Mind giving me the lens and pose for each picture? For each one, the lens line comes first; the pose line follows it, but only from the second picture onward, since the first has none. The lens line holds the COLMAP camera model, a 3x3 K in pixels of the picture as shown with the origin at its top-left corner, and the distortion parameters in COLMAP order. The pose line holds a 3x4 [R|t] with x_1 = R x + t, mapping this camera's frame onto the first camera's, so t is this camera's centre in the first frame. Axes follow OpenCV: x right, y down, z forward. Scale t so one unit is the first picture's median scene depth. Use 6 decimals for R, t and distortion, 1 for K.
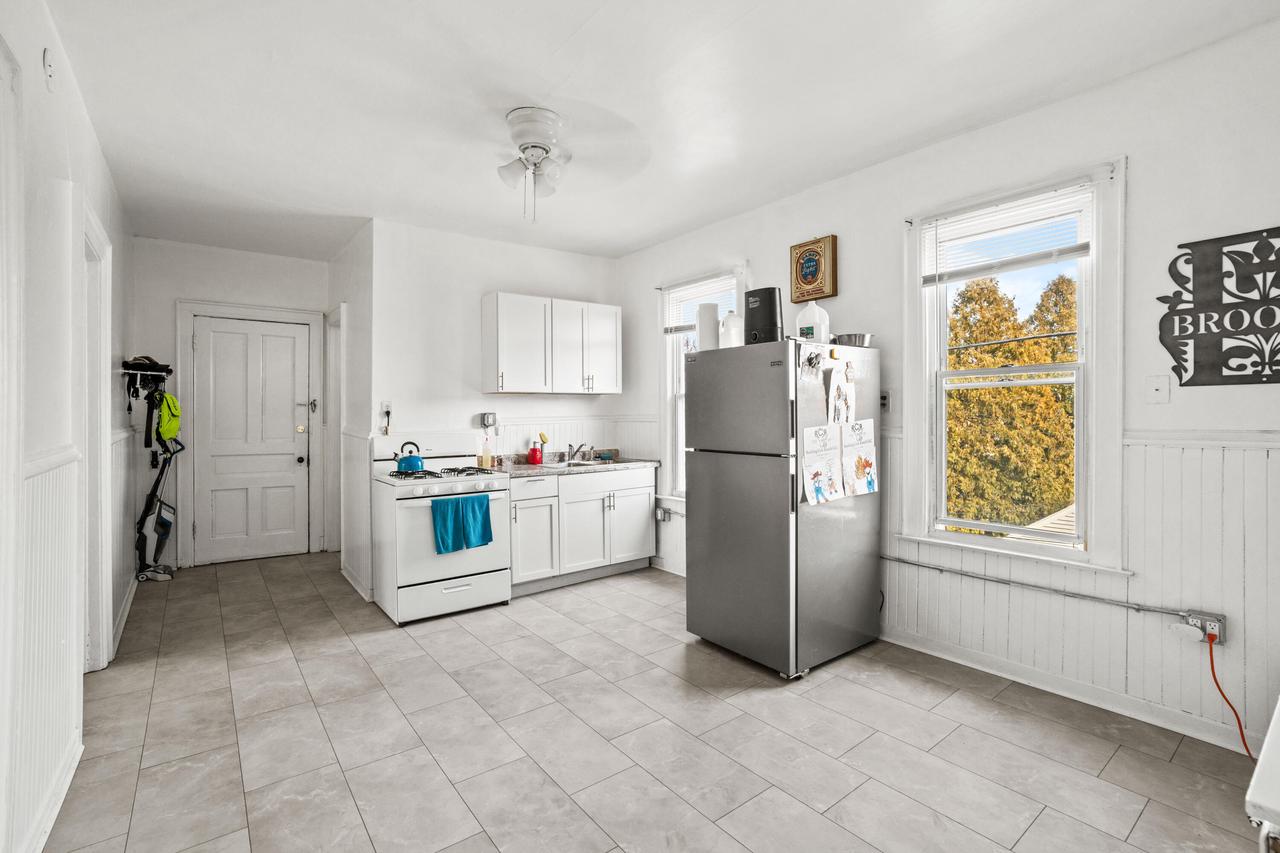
lens RADIAL K [[598.1, 0, 639.8], [0, 598.1, 426.3], [0, 0, 1]] dist [-0.040733, 0.018615]
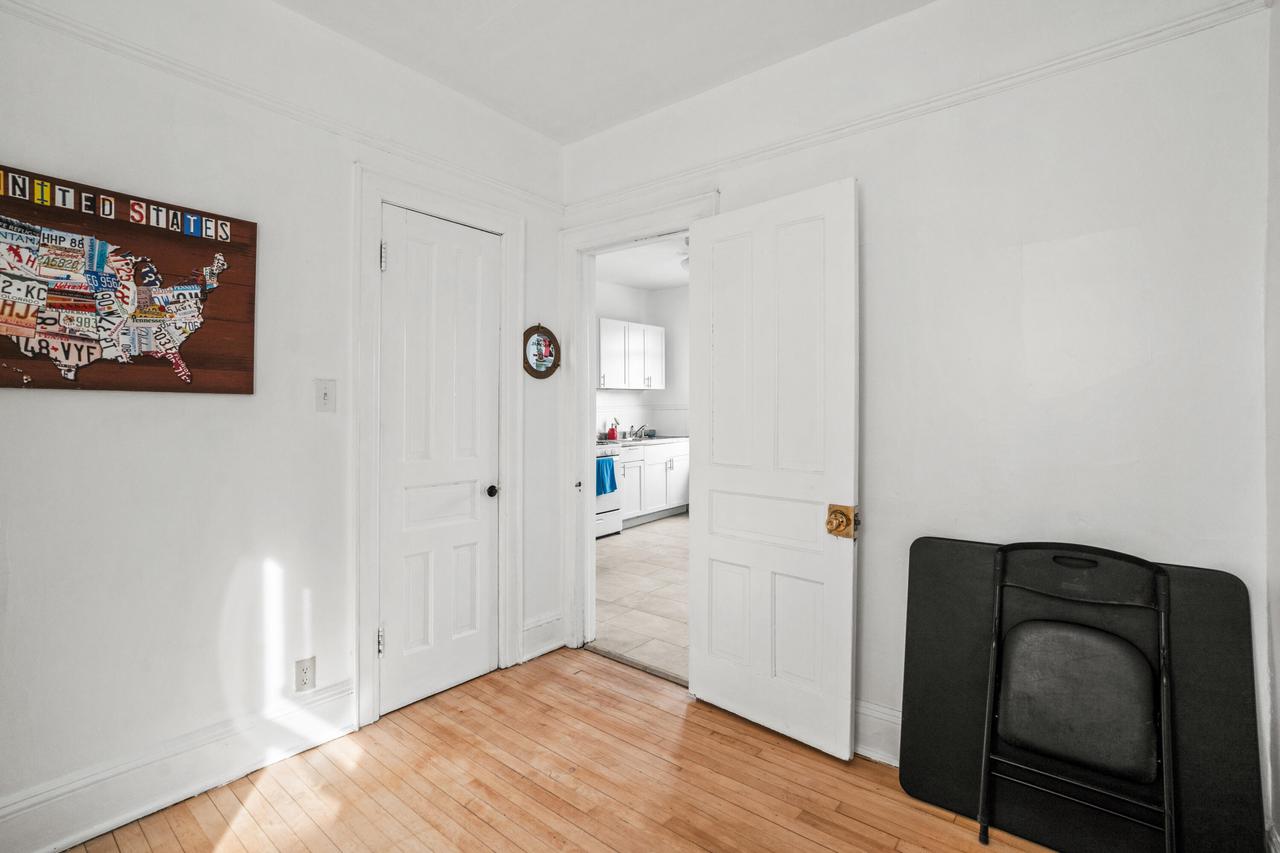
lens RADIAL K [[598.1, 0, 640.8], [0, 598.1, 415.9], [0, 0, 1]] dist [-0.040733, 0.018615]
pose [[0.974918, -0.004962, 0.222511, -0.441813], [0.006400, 0.999963, -0.005744, 0.016783], [-0.222474, 0.007024, 0.974913, -0.394422]]
